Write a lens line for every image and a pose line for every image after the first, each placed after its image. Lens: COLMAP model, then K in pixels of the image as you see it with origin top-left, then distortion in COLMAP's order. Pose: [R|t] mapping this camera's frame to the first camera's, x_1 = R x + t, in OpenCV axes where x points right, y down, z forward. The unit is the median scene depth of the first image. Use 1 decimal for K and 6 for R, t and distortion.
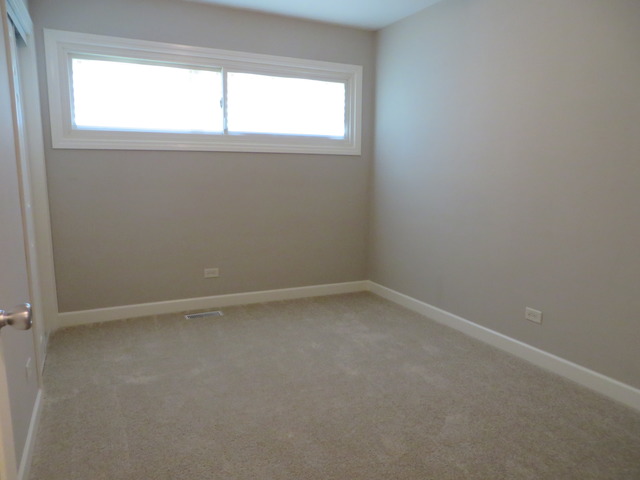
lens RADIAL K [[481.9, 0, 326.7], [0, 481.9, 240.1], [0, 0, 1]] dist [-0.004306, 0.004220]
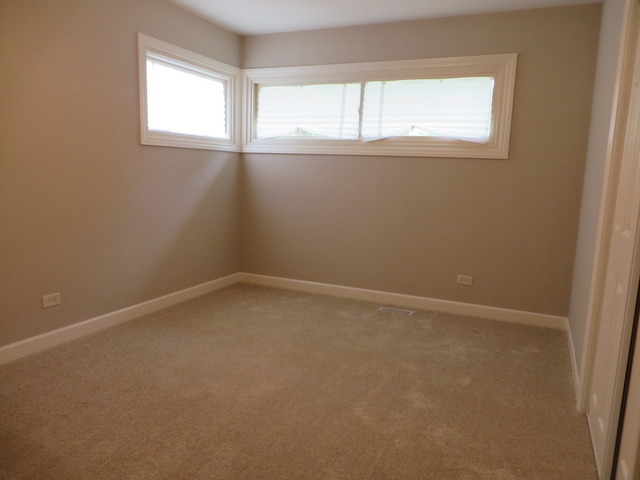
lens RADIAL K [[472.3, 0, 320.0], [0, 472.3, 240.0], [0, 0, 1]] dist [-0.002110, 0.000747]
pose [[0.651045, 0.123856, -0.748866, 0.558437], [-0.136188, 0.989648, 0.045281, -0.032940], [0.746722, 0.072507, 0.661172, 0.248716]]
